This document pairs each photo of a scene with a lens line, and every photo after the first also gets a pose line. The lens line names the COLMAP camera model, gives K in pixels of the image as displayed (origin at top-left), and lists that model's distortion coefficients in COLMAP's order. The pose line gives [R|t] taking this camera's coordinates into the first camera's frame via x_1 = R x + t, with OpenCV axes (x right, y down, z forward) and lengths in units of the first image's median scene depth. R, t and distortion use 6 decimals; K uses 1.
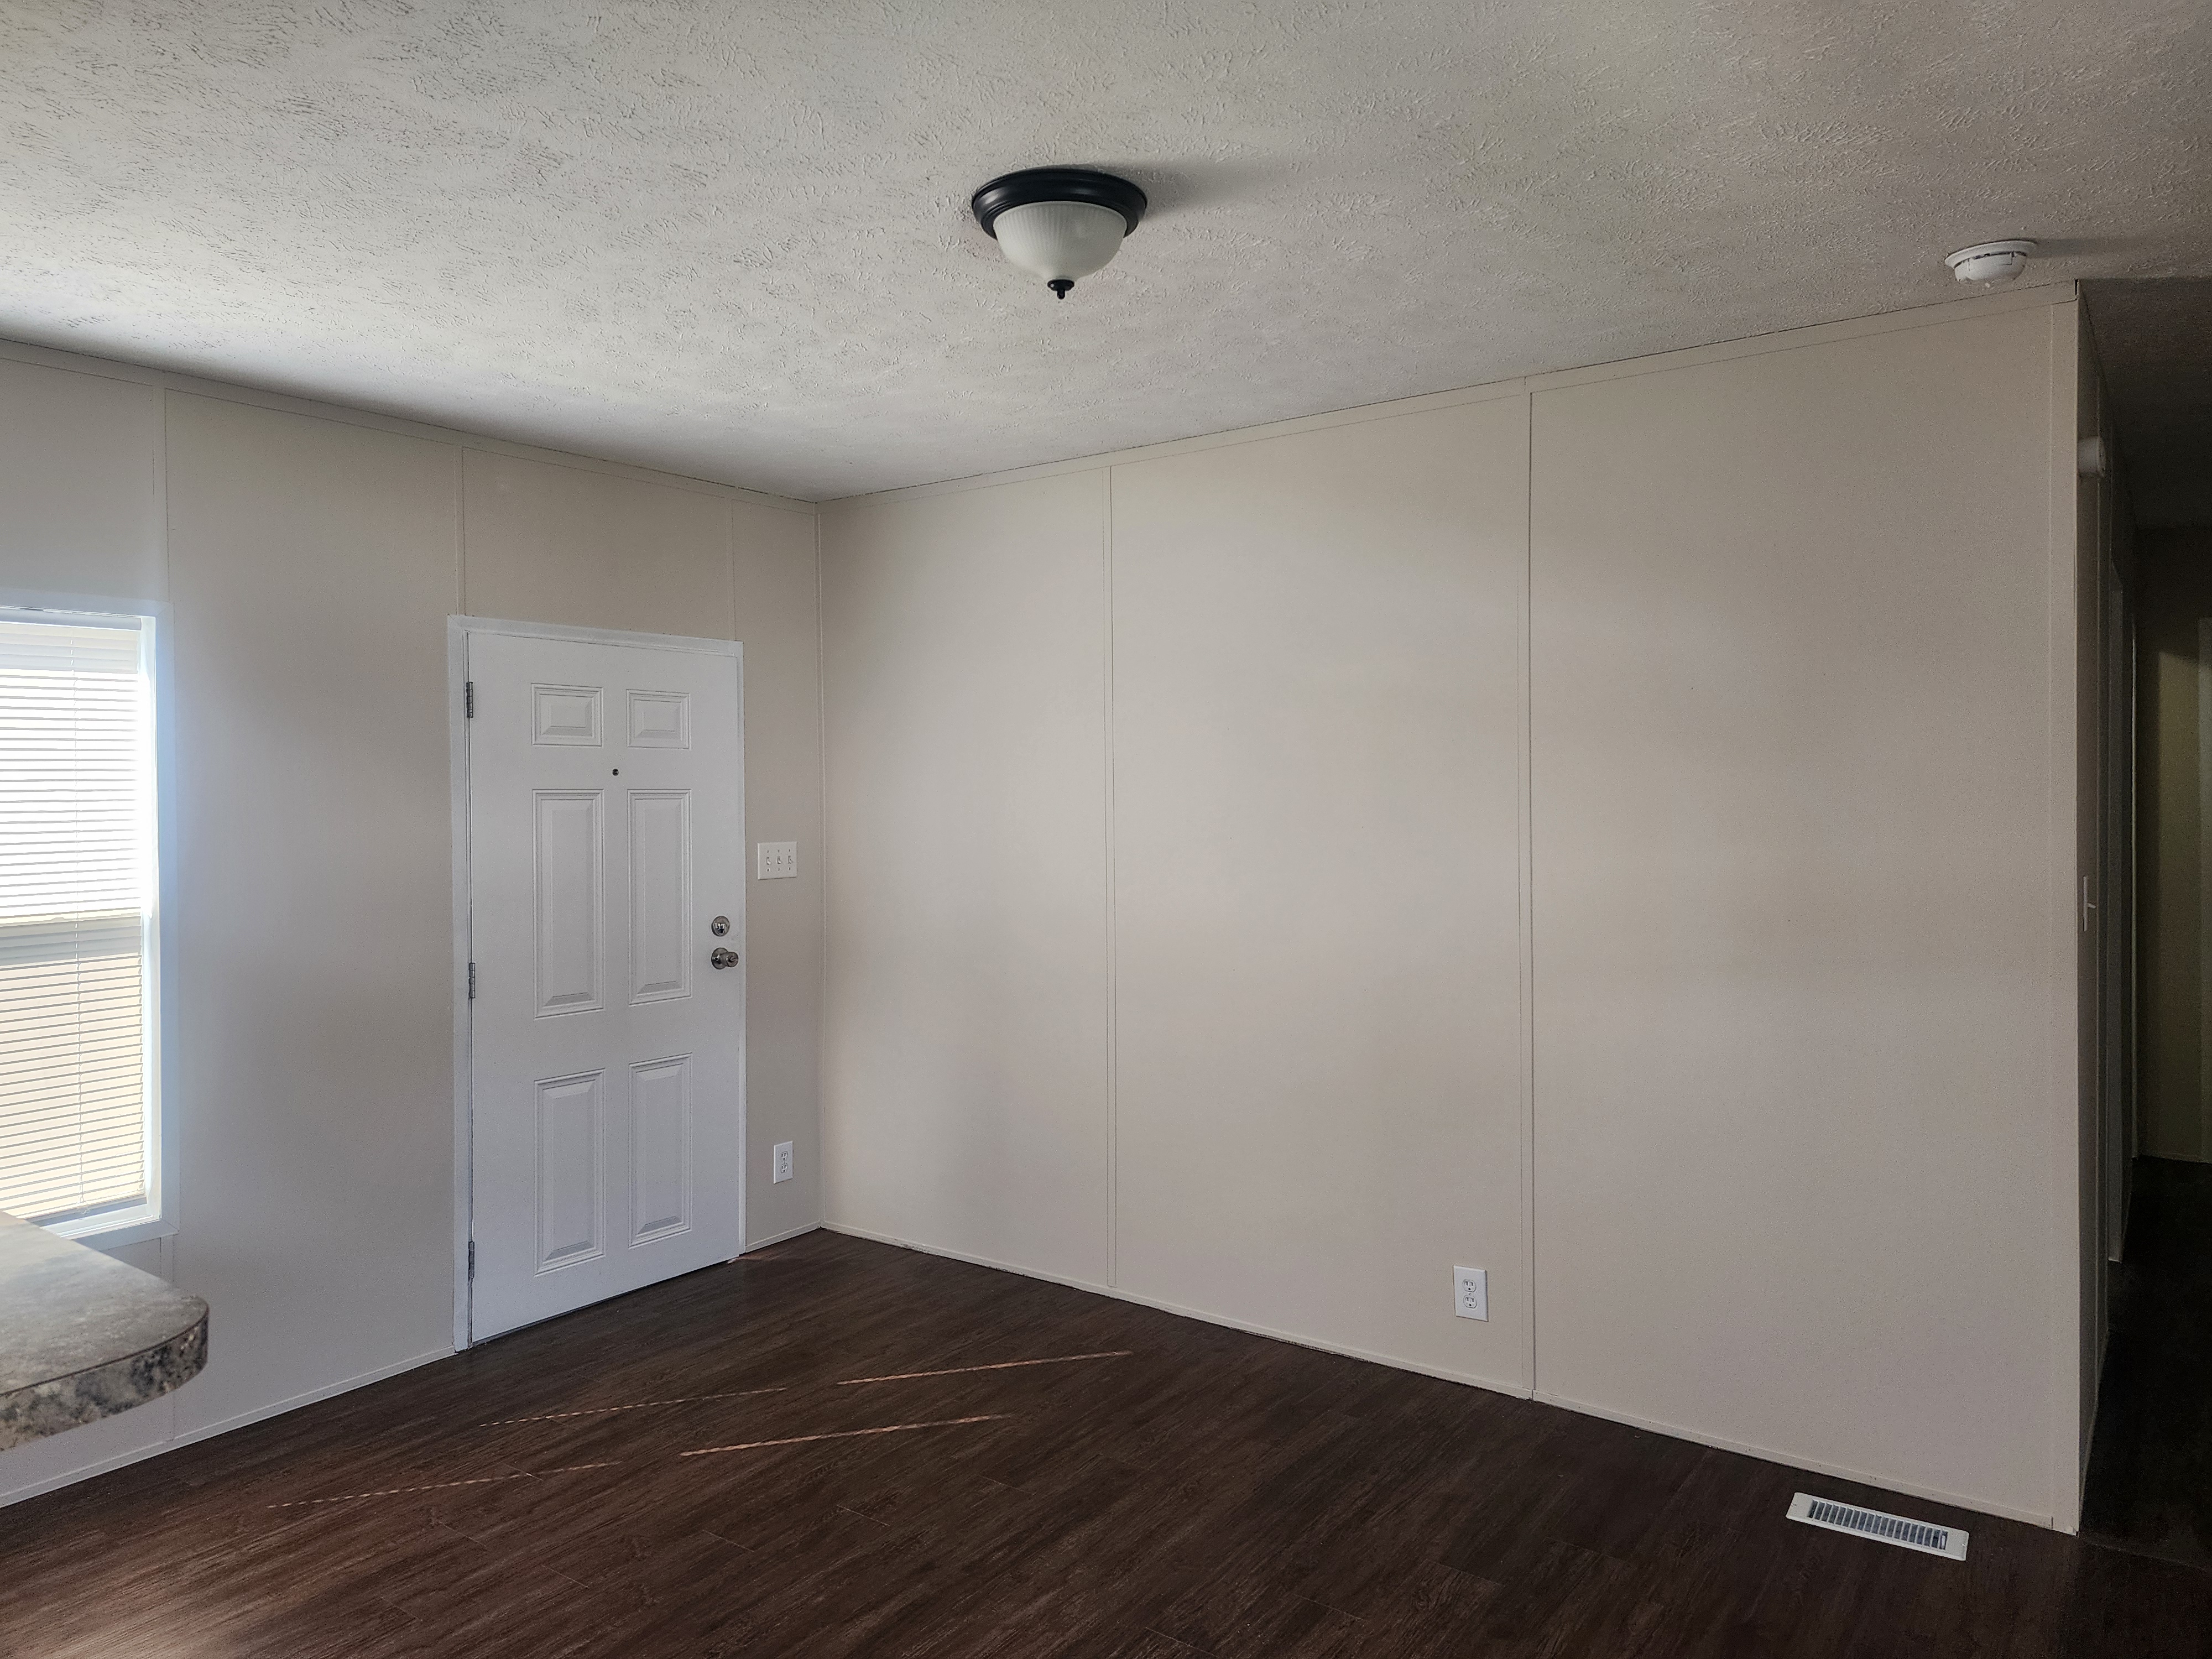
lens RADIAL K [[1475.7, 0, 1086.2], [0, 1475.7, 814.8], [0, 0, 1]] dist [0.056133, -0.042931]
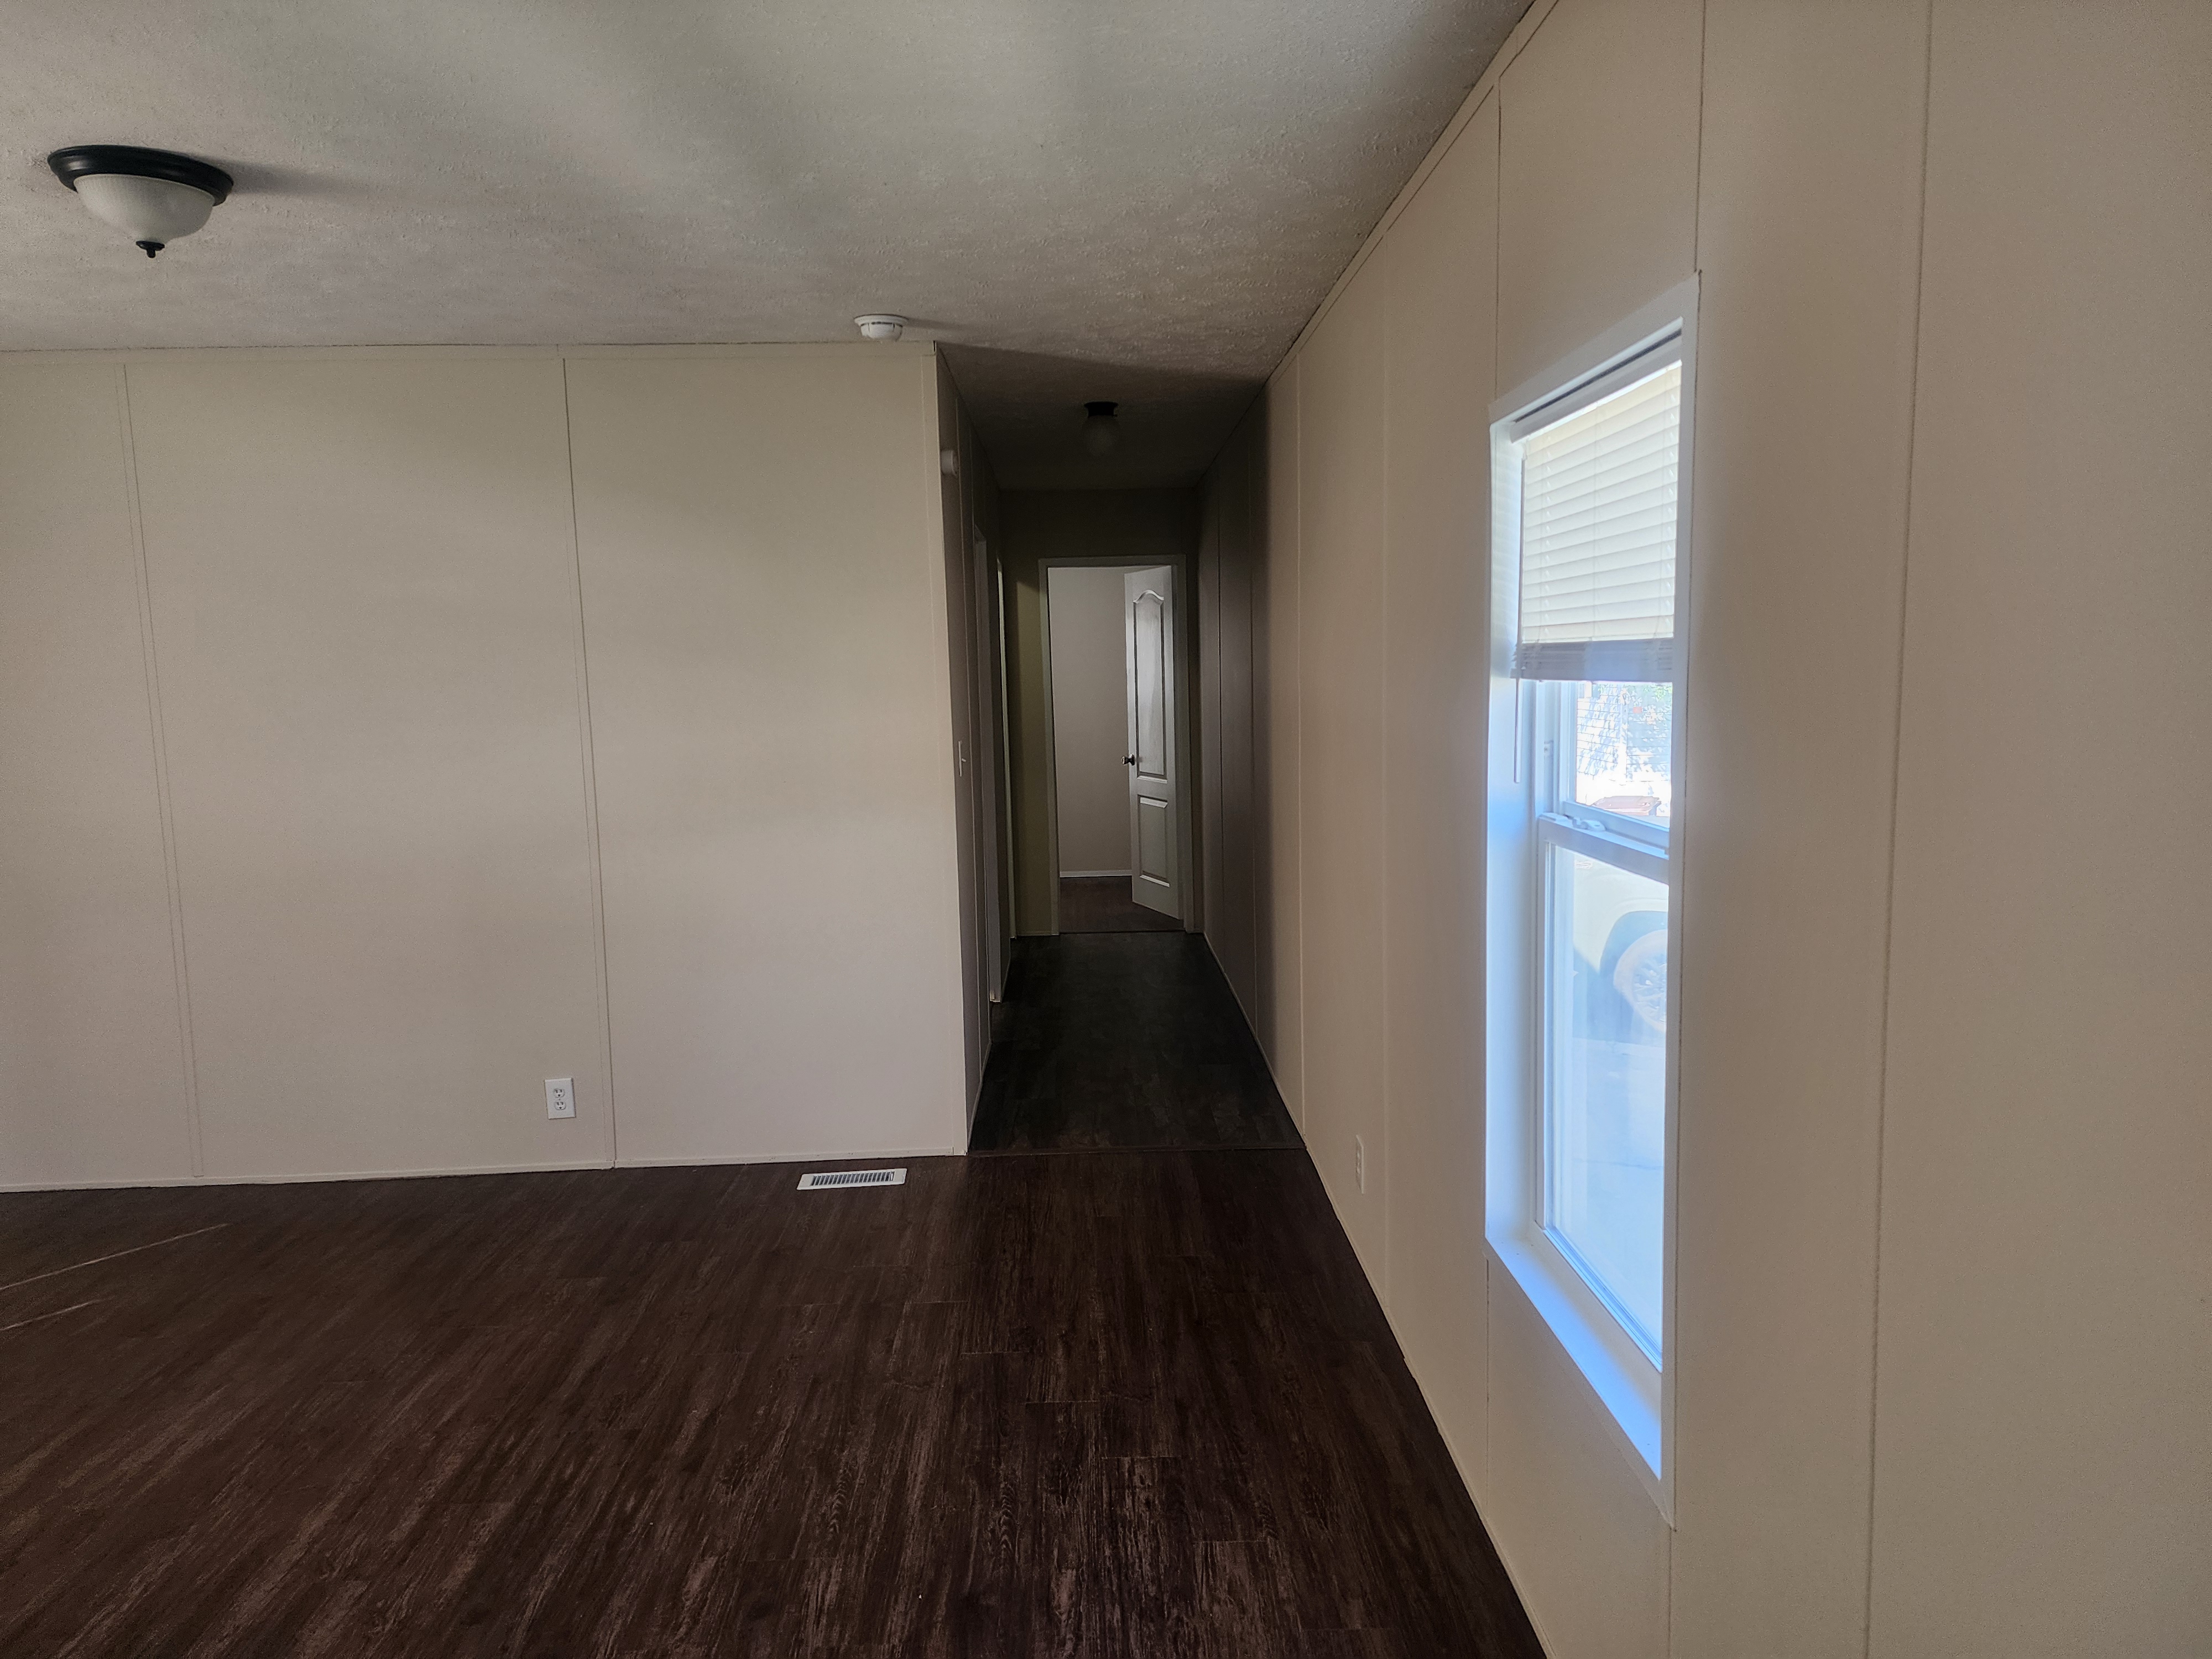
lens RADIAL K [[1475.7, 0, 1097.6], [0, 1475.7, 830.8], [0, 0, 1]] dist [0.056133, -0.042931]
pose [[0.796984, -0.078660, 0.598857, -0.138272], [0.028818, 0.995307, 0.092381, -0.001520], [-0.603313, -0.056368, 0.795510, -0.306746]]
